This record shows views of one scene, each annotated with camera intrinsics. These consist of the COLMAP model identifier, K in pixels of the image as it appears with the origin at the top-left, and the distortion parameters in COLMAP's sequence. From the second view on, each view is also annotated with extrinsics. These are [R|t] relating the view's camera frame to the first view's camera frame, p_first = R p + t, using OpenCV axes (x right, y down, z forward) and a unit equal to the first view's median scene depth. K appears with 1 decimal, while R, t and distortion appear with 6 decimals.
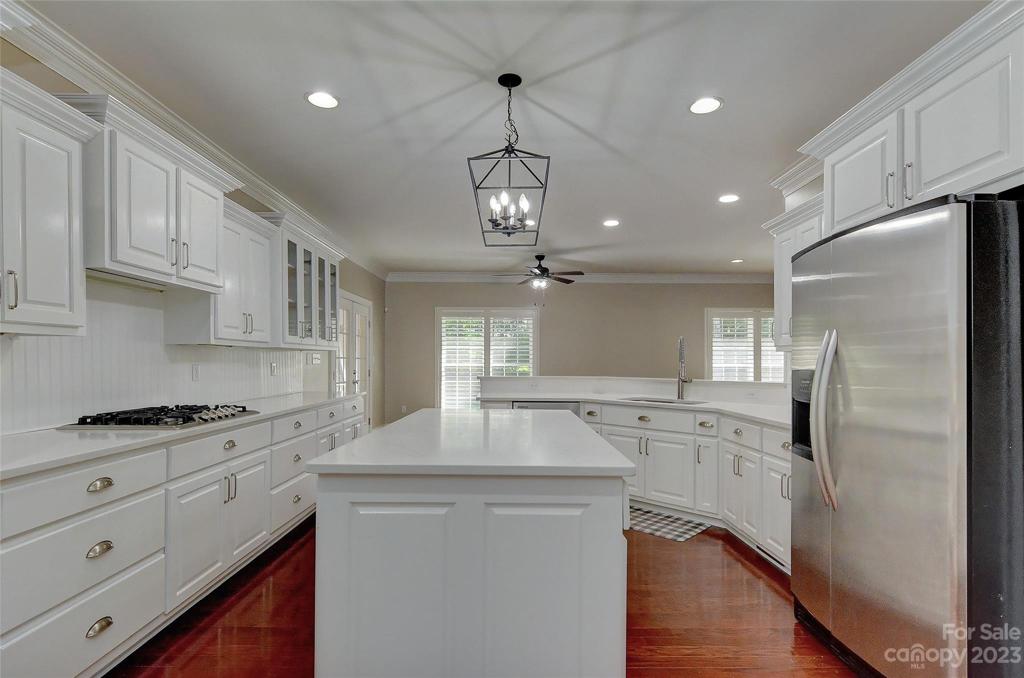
lens RADIAL K [[501.3, 0, 514.3], [0, 501.3, 357.5], [0, 0, 1]] dist [0.001025, 0.000588]
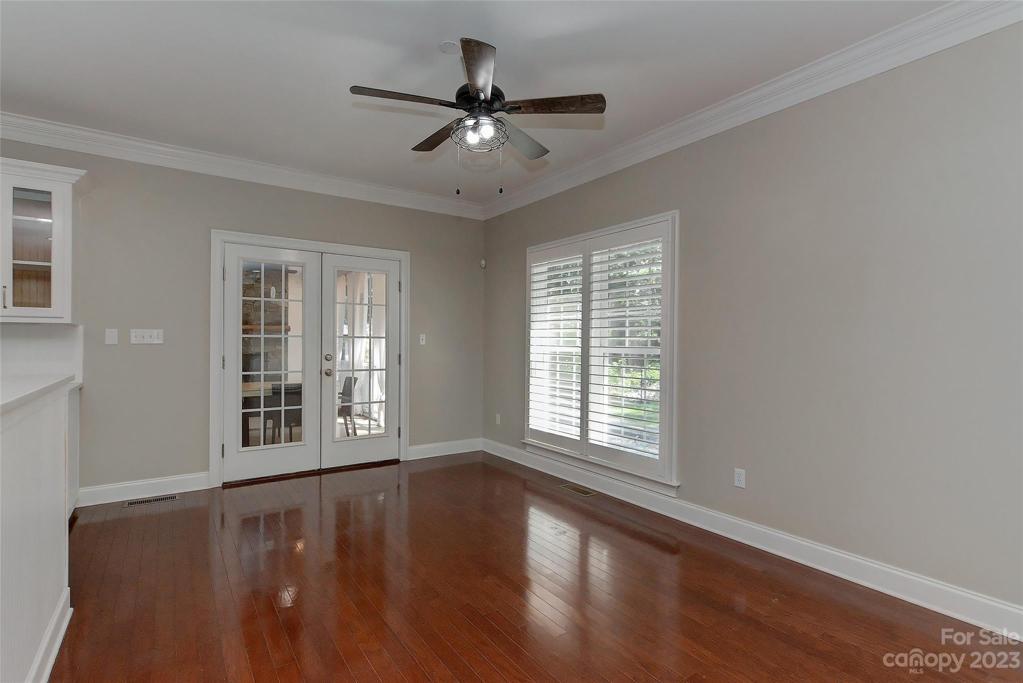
lens RADIAL K [[498.0, 0, 511.5], [0, 498.0, 341.5], [0, 0, 1]] dist [0.014432, -0.000599]
pose [[0.561895, 0.001300, -0.827207, 0.875694], [0.000499, 0.999998, 0.001911, 0.015520], [0.827208, -0.001487, 0.561893, 1.919397]]
